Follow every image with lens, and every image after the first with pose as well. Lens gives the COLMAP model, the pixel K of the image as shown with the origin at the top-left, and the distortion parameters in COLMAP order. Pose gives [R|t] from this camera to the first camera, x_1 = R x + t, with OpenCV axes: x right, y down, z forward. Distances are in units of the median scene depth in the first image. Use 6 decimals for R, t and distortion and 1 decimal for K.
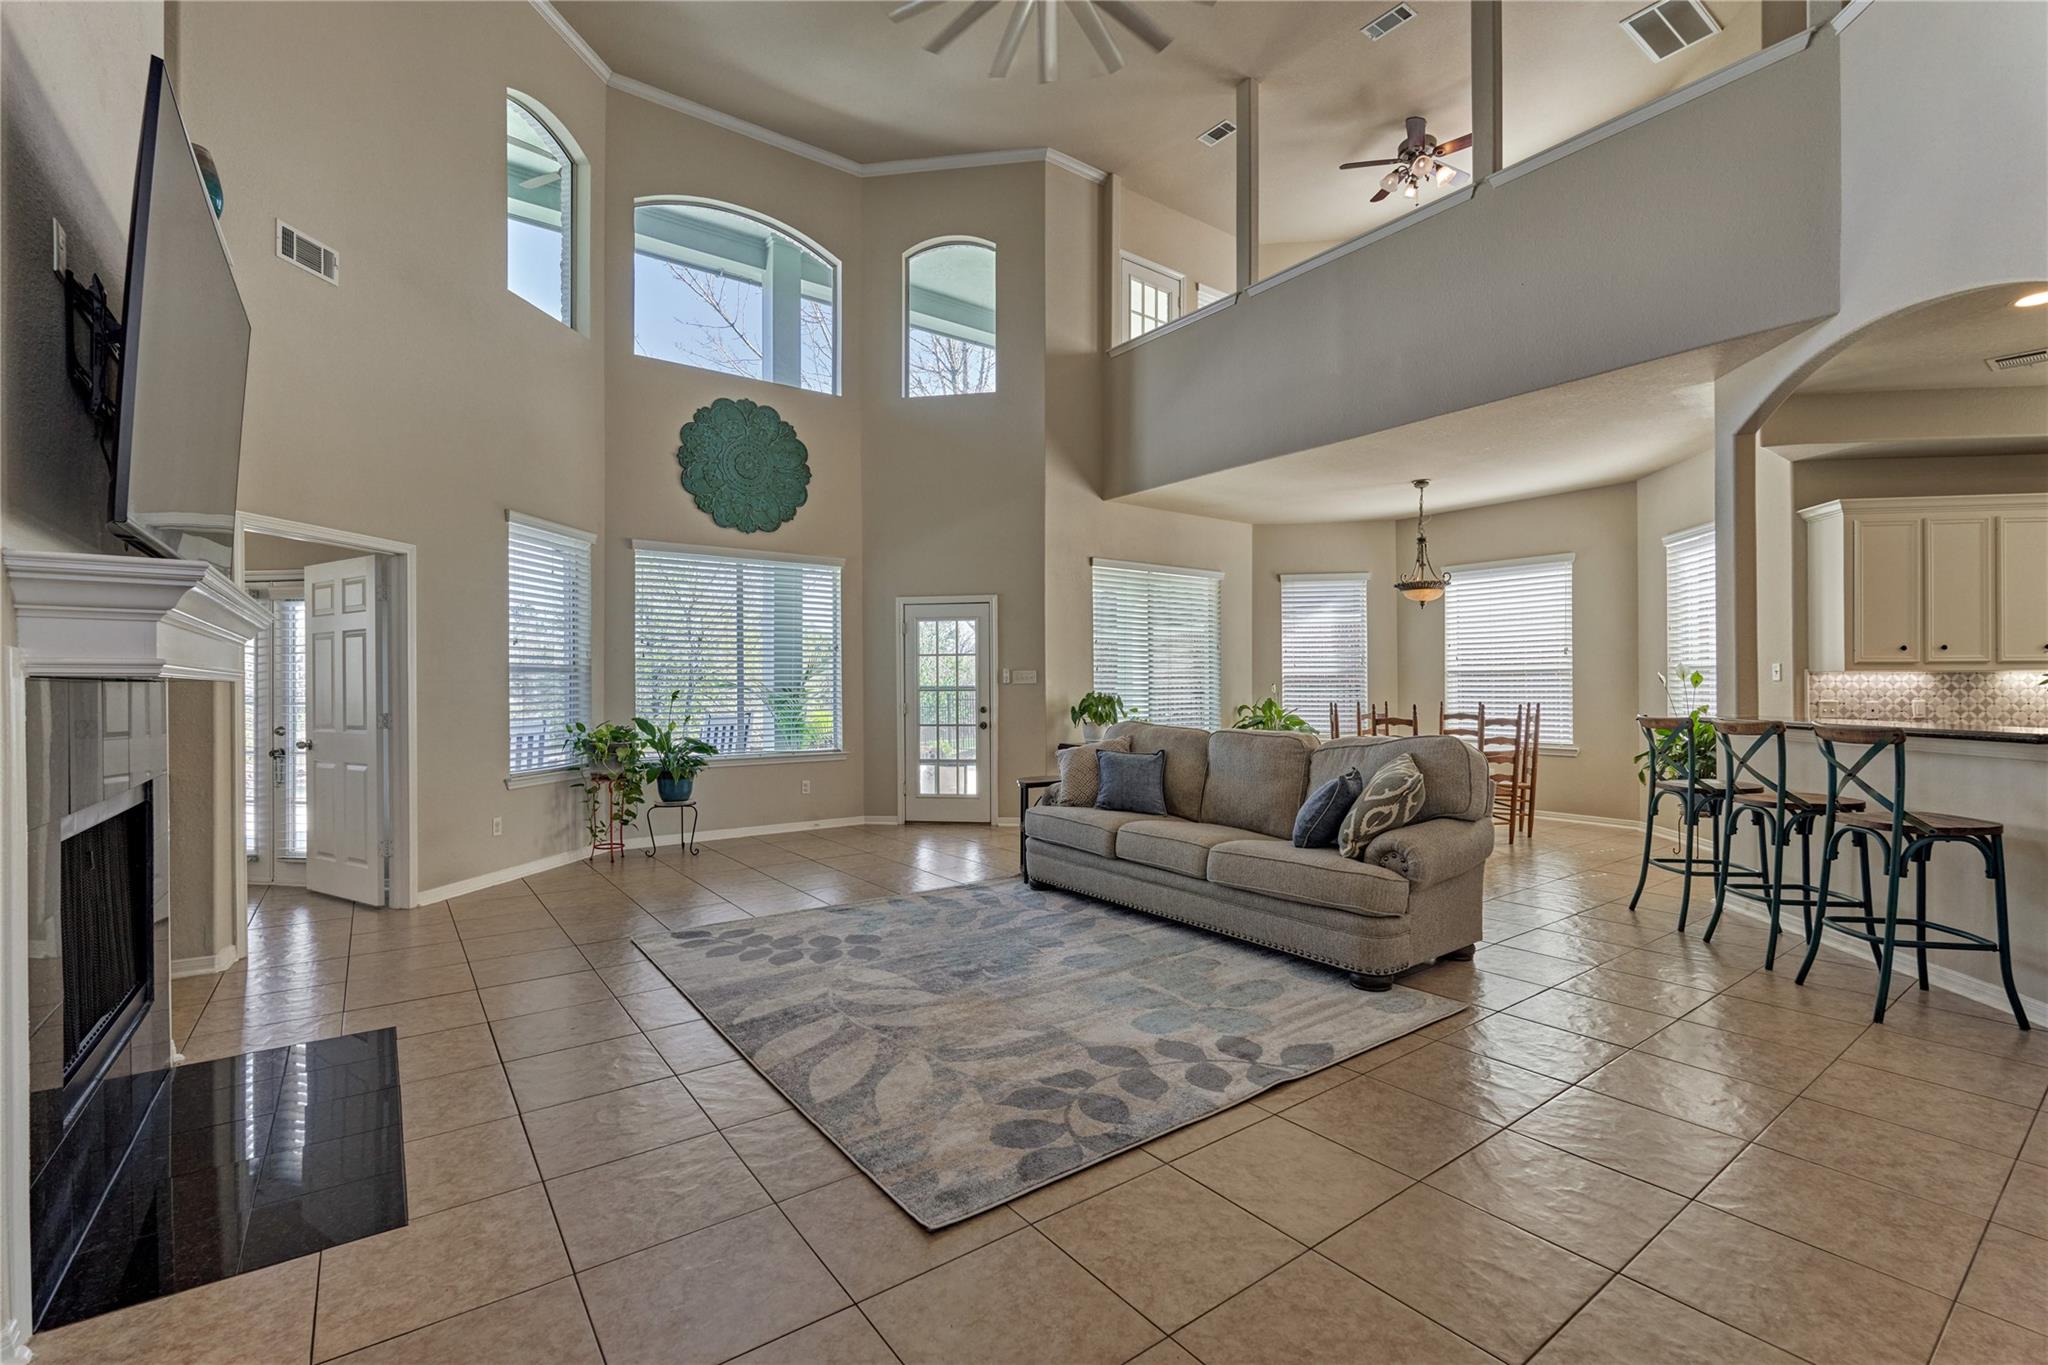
lens RADIAL K [[888.3, 0, 1024.5], [0, 888.3, 687.0], [0, 0, 1]] dist [-0.006378, -0.000301]
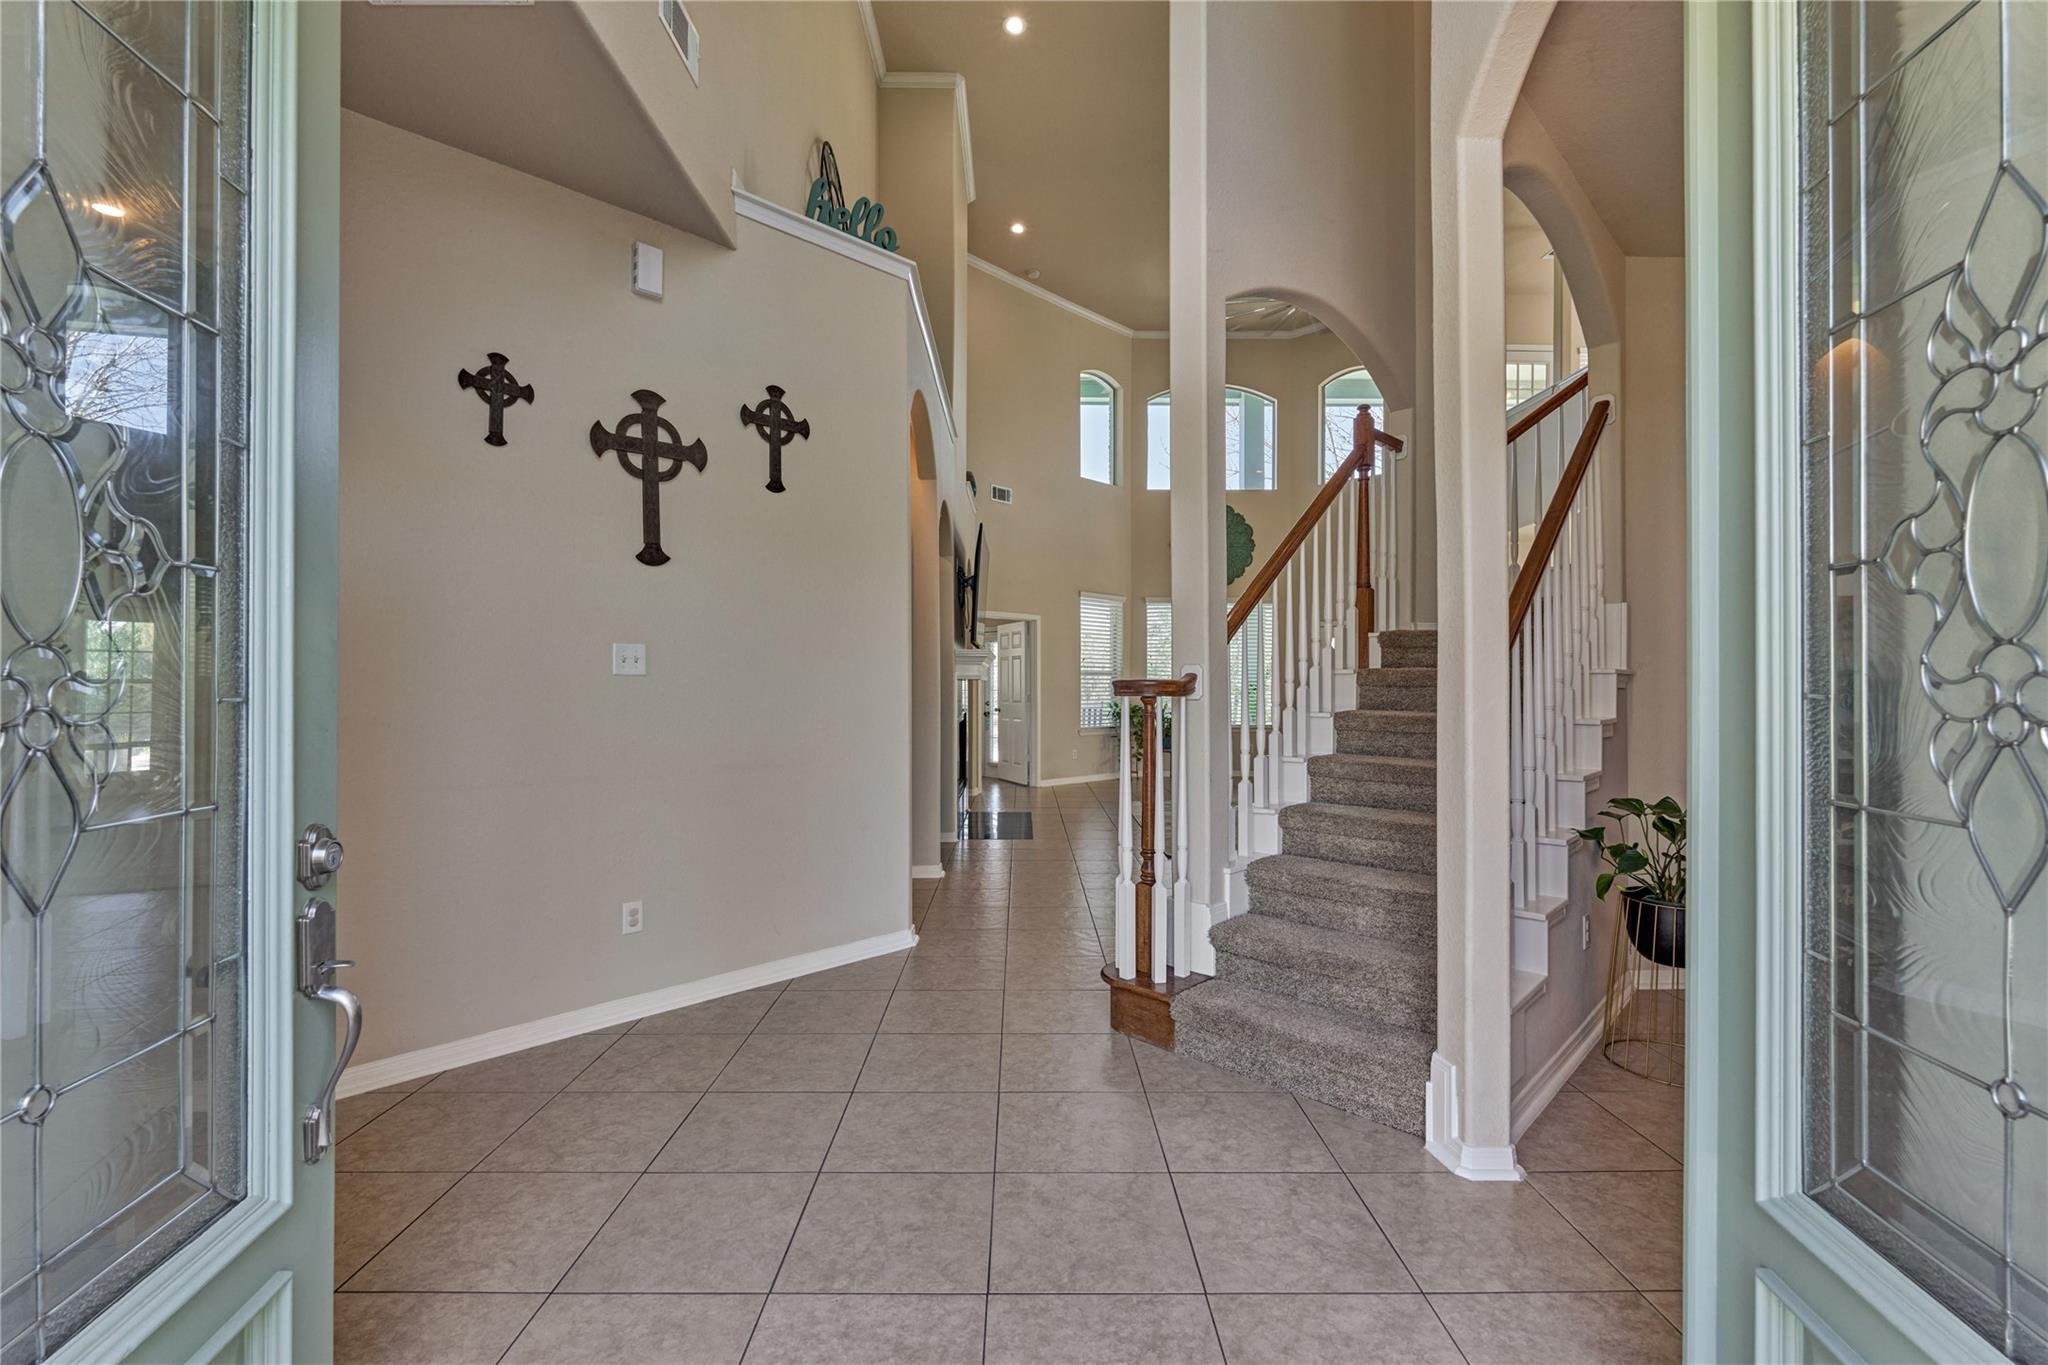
lens RADIAL K [[888.3, 0, 1024.5], [0, 888.3, 687.0], [0, 0, 1]] dist [-0.006378, -0.000301]
pose [[0.808294, 0.005851, -0.588750, 0.484529], [-0.003873, 0.999982, 0.004620, 0.000963], [0.588766, -0.001454, 0.808302, -0.672103]]
